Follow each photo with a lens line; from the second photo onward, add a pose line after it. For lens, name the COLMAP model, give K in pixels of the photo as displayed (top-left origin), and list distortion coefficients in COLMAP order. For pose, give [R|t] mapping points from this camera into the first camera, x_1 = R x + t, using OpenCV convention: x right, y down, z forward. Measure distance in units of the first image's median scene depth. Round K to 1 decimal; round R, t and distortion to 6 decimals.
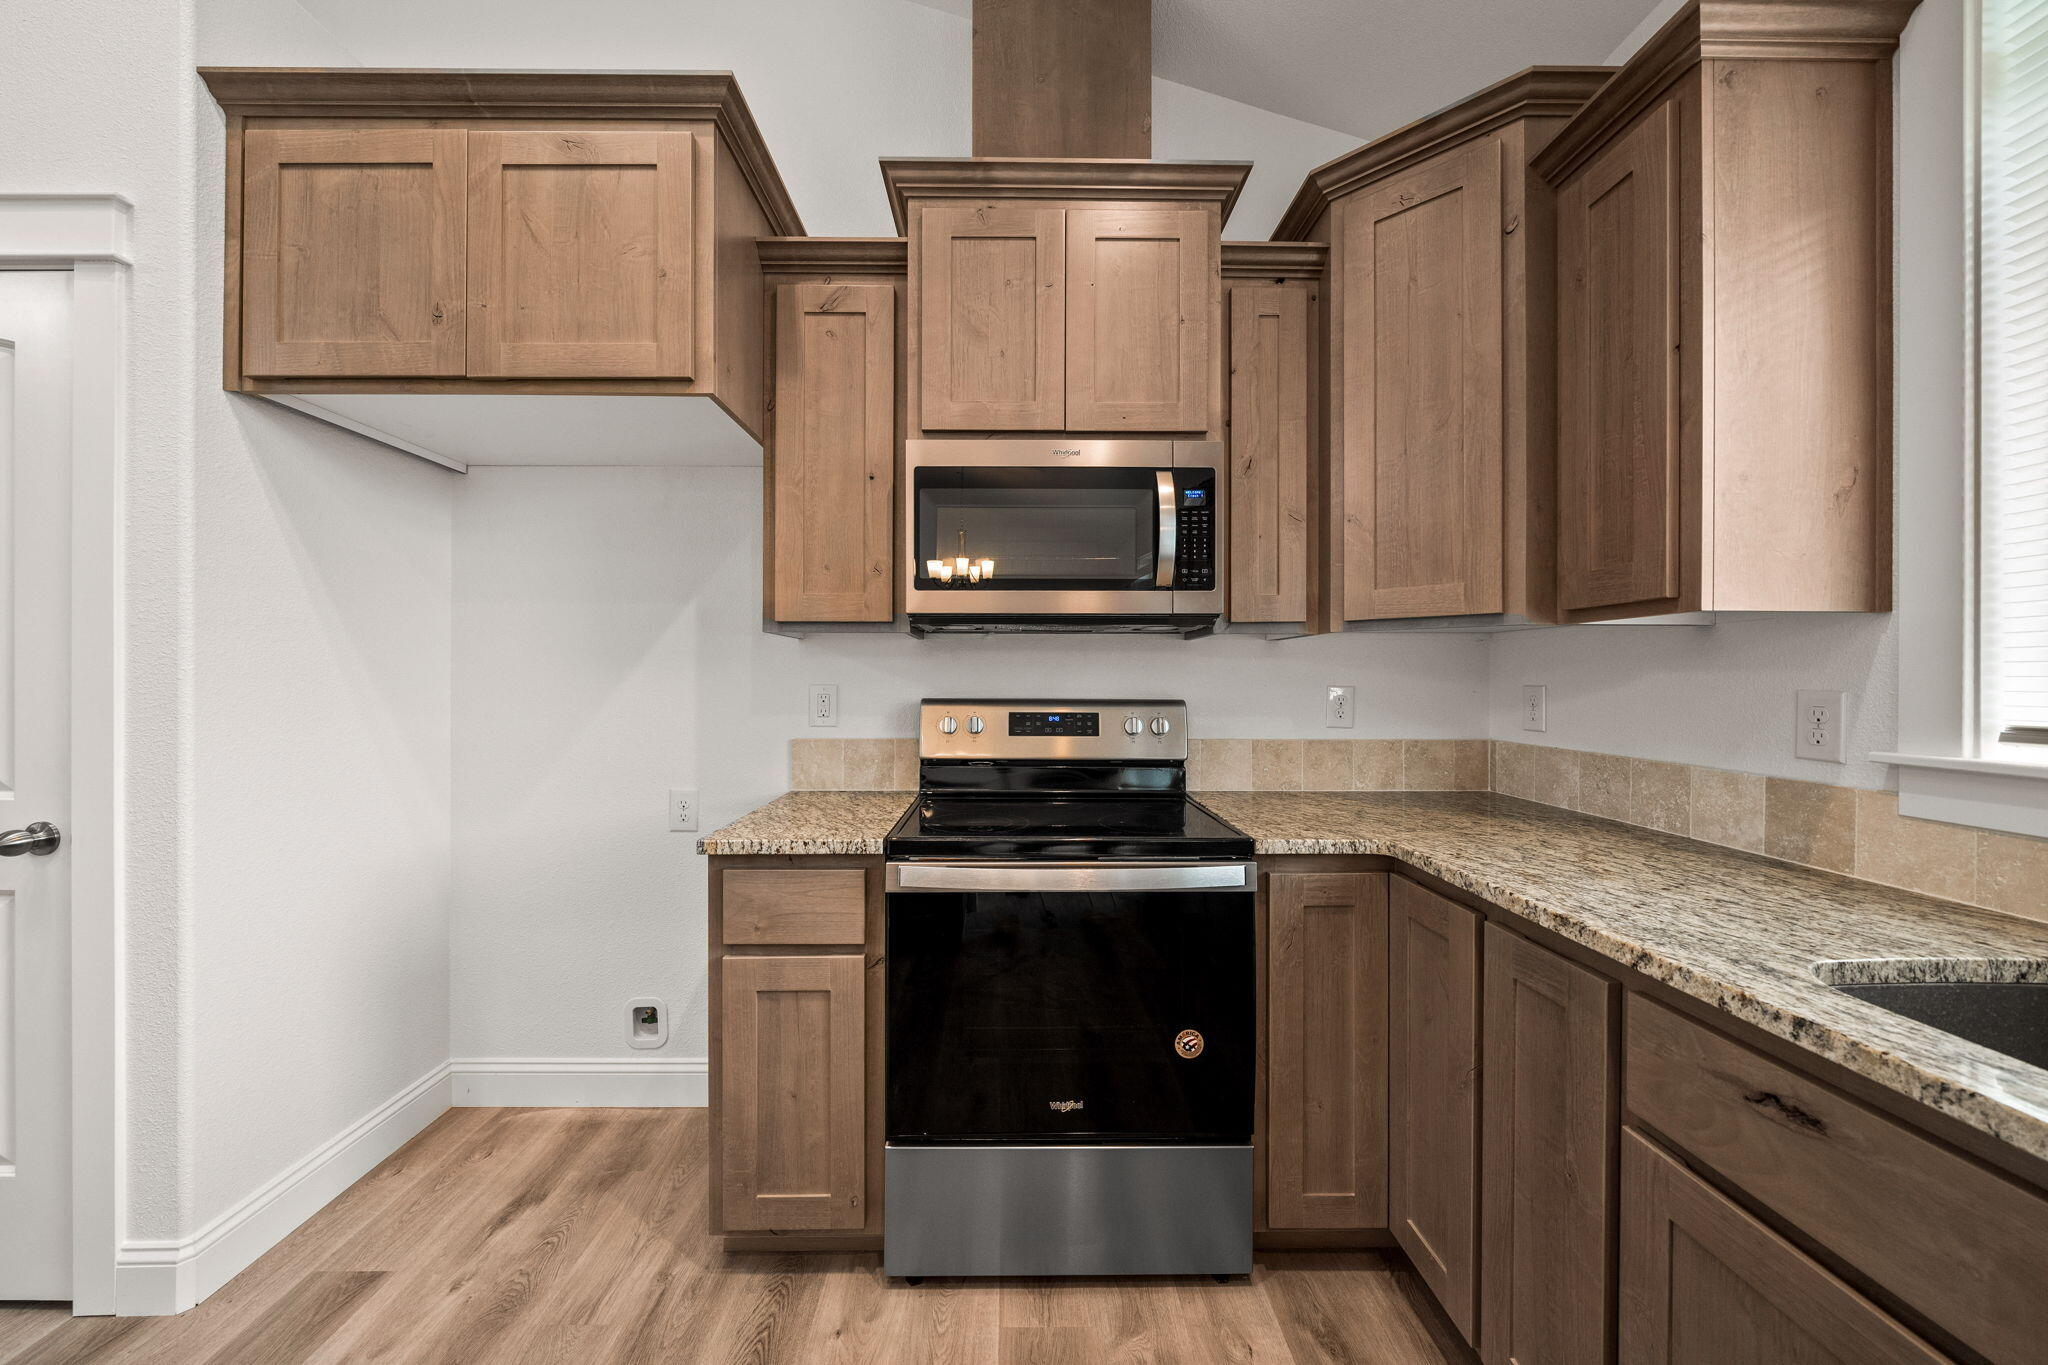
lens RADIAL K [[723.4, 0, 1024.3], [0, 723.4, 681.5], [0, 0, 1]] dist [-0.008549, -0.000100]
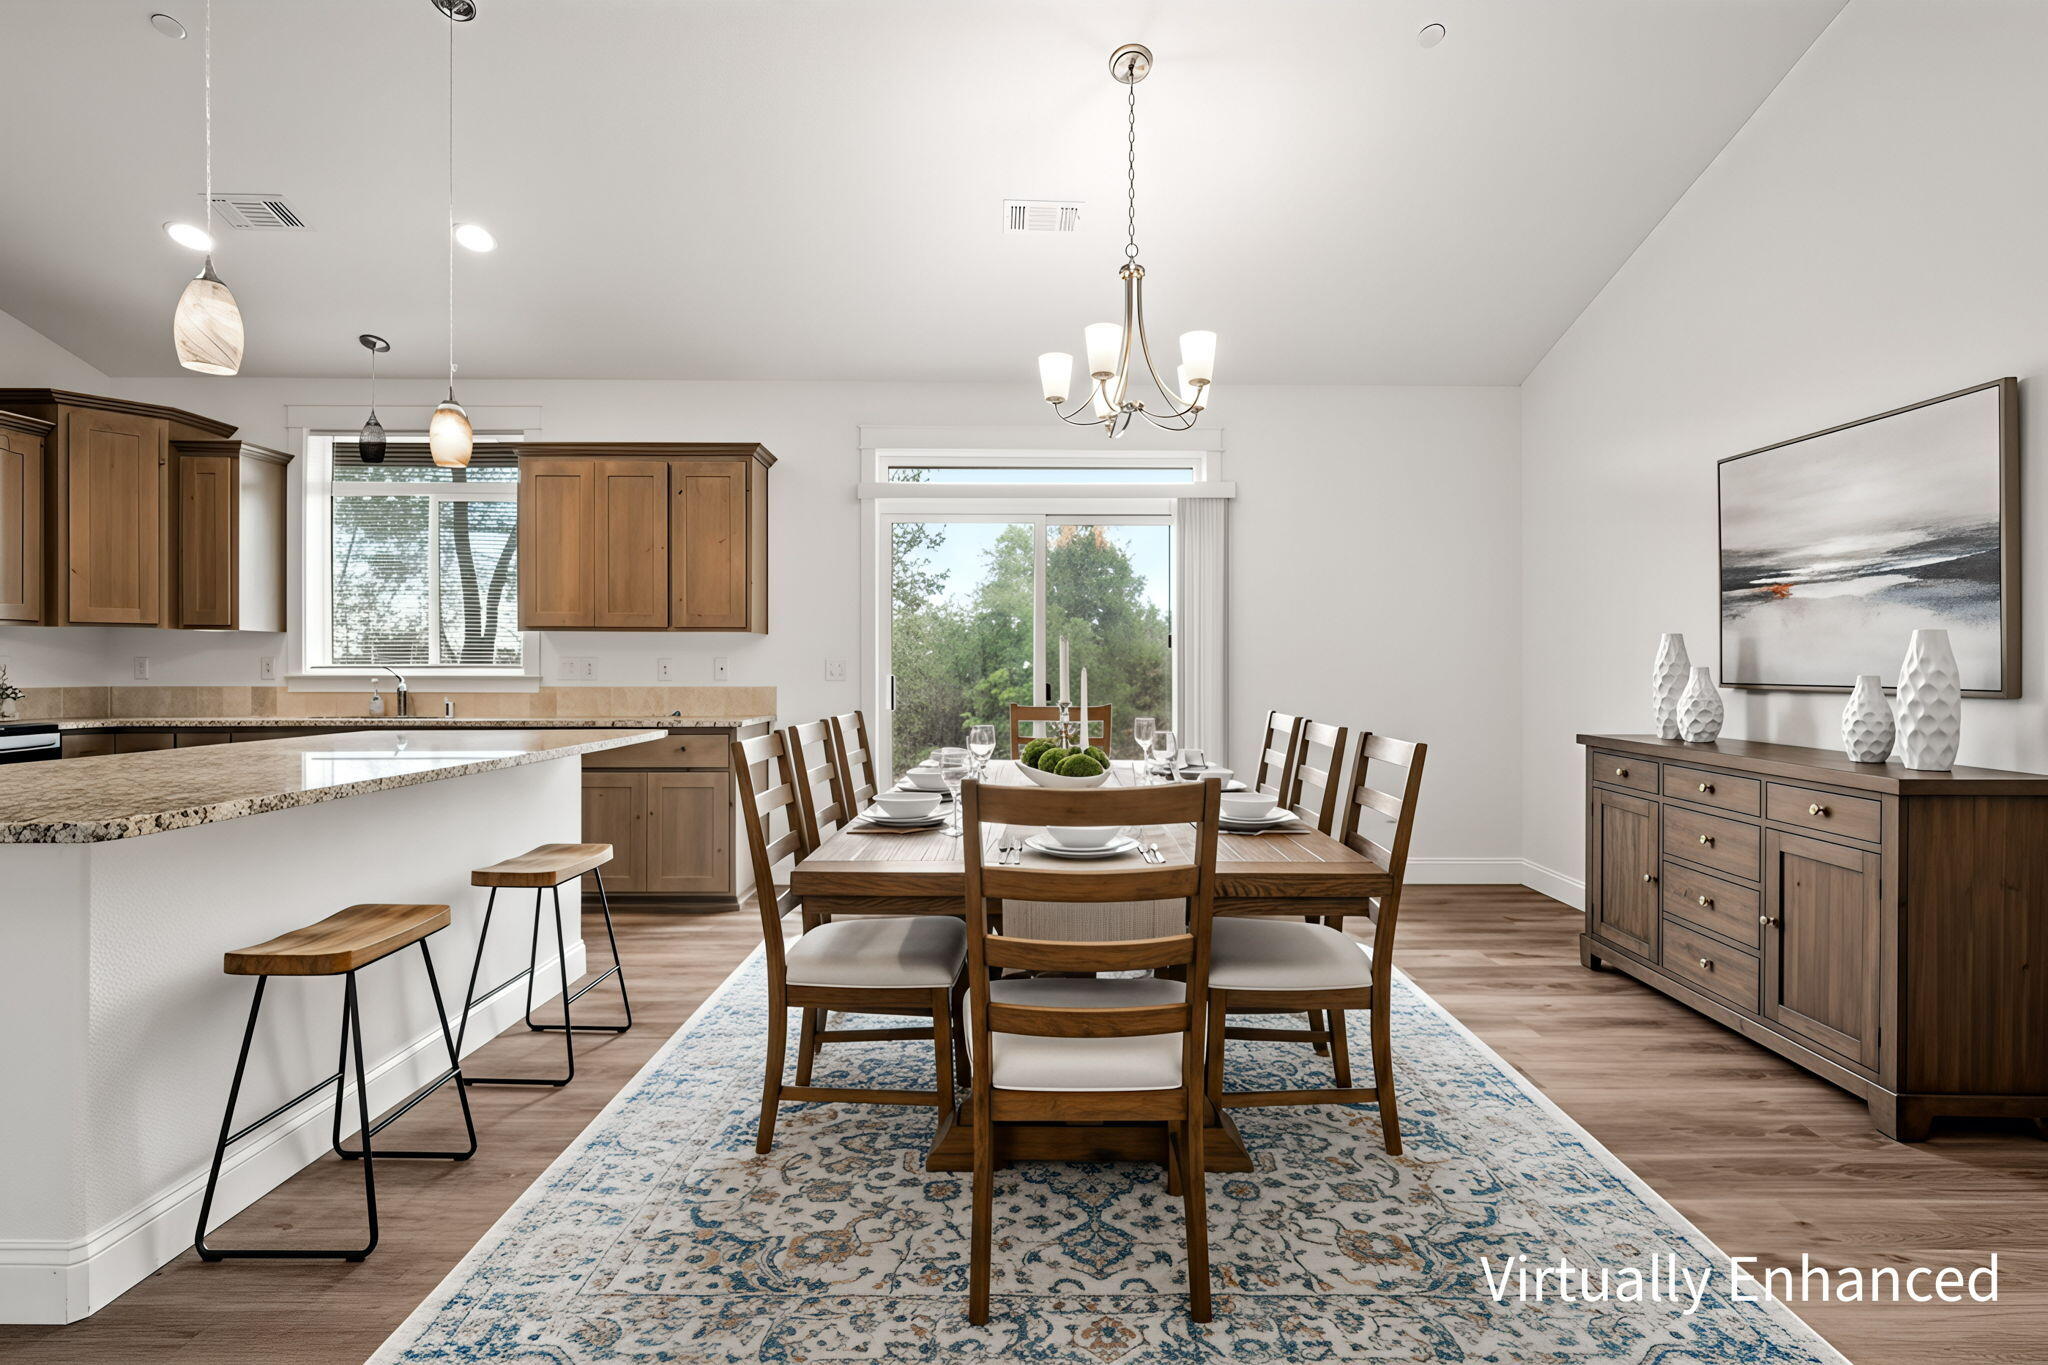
lens RADIAL K [[949.2, 0, 1025.6], [0, 949.2, 674.8], [0, 0, 1]] dist [-0.003459, -0.000947]
pose [[0.007965, -0.002858, 0.999964, -2.138328], [0.000188, 0.999996, 0.002856, 0.058300], [-0.999968, 0.000165, 0.007966, -1.670653]]
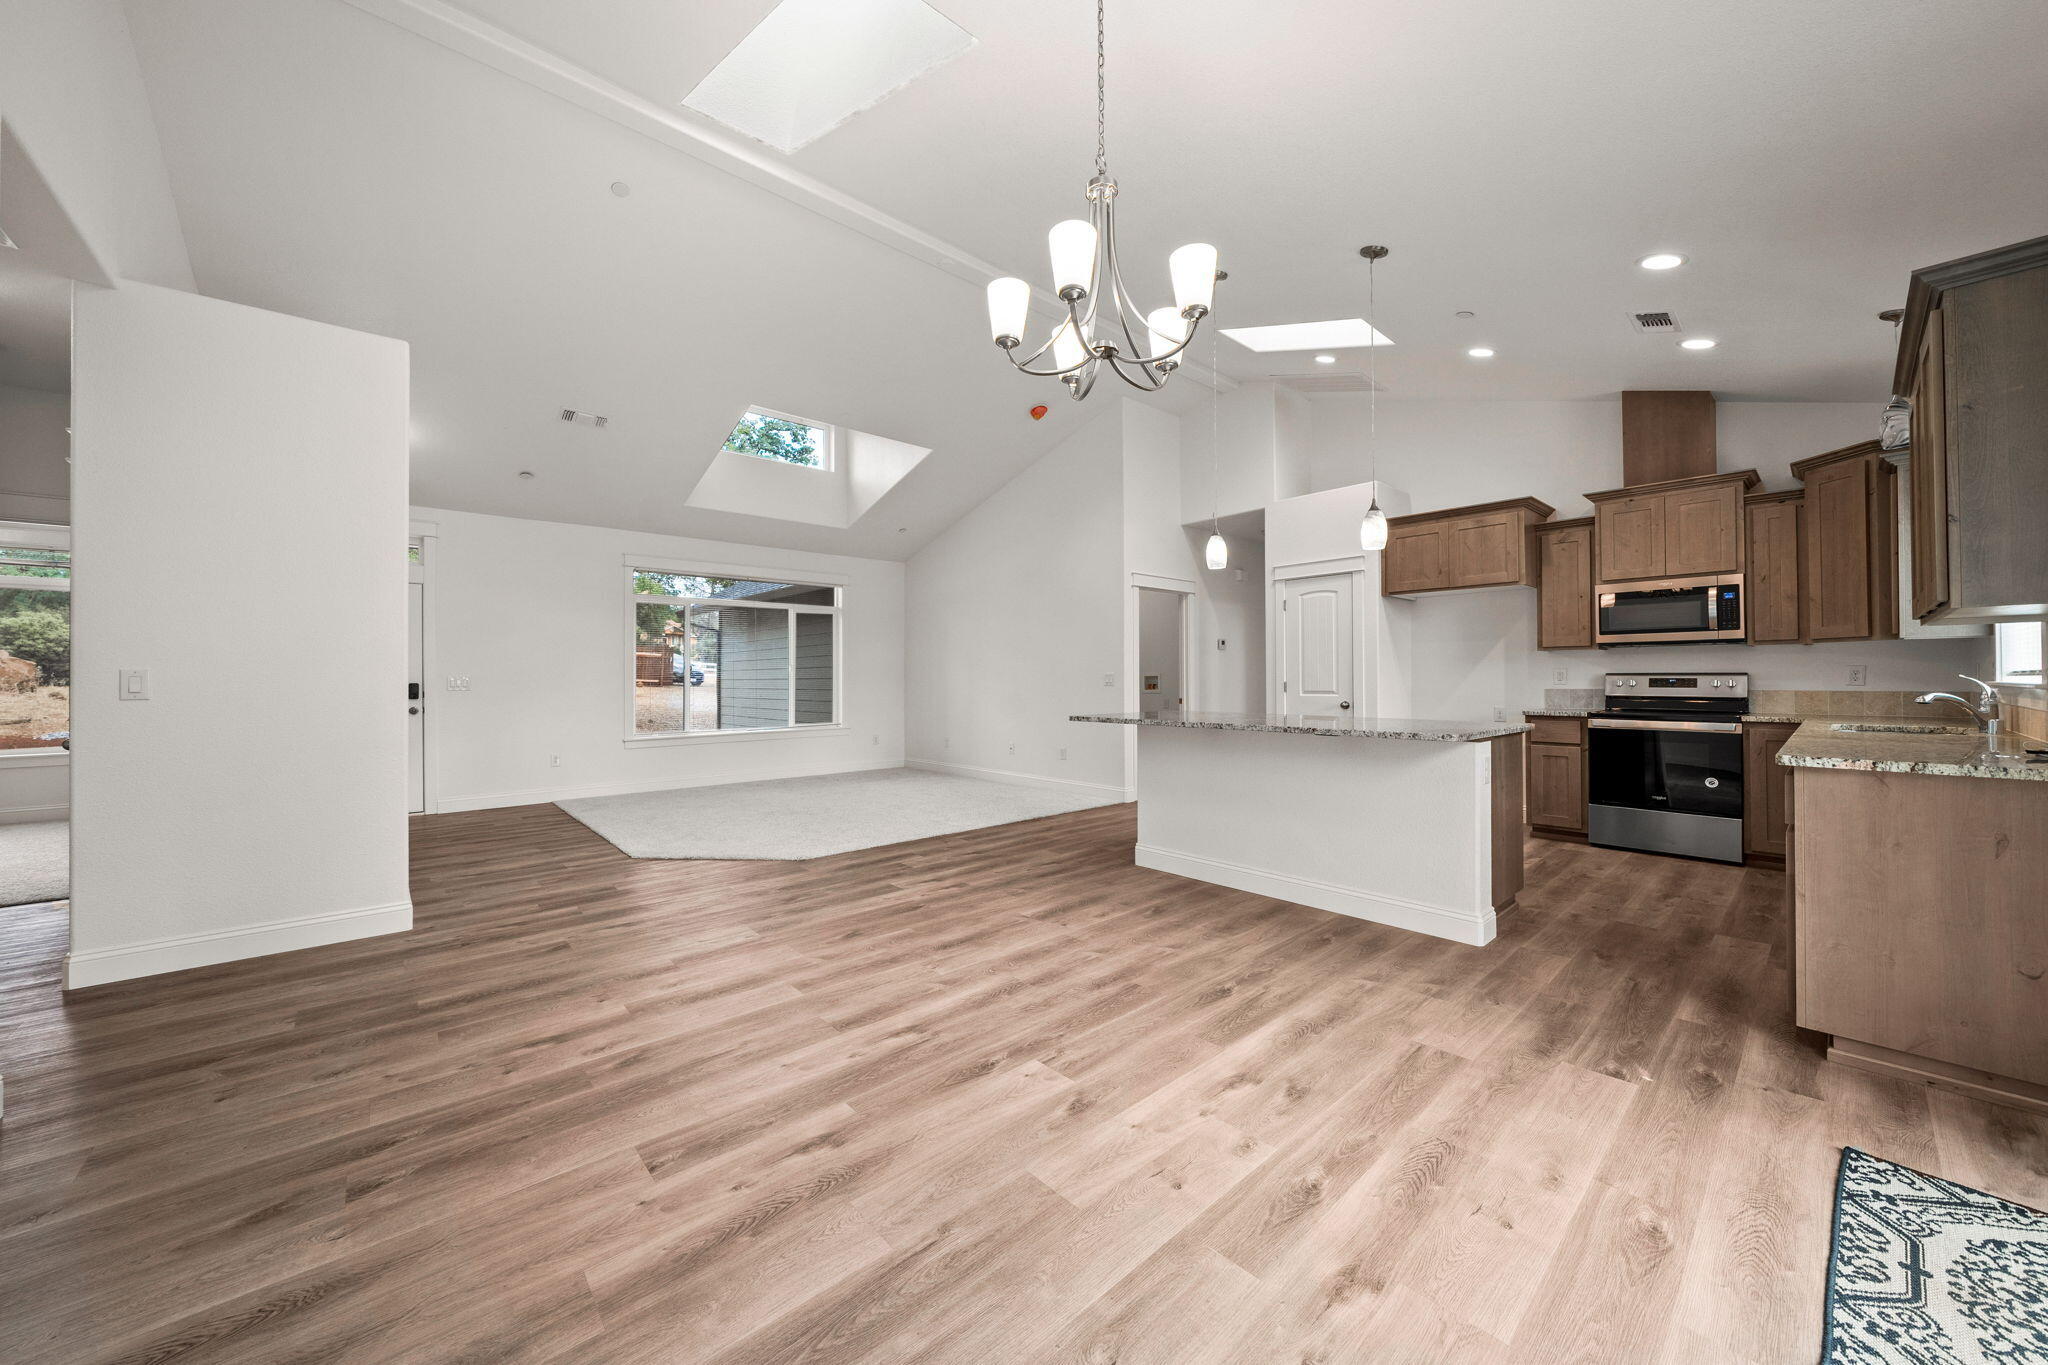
lens RADIAL K [[723.4, 0, 1023.4], [0, 723.4, 673.4], [0, 0, 1]] dist [-0.008549, -0.000100]
pose [[0.655639, -0.007959, -0.755032, 0.532855], [0.002356, 0.999961, -0.008495, 0.051998], [0.755070, 0.003791, 0.655633, -2.757717]]
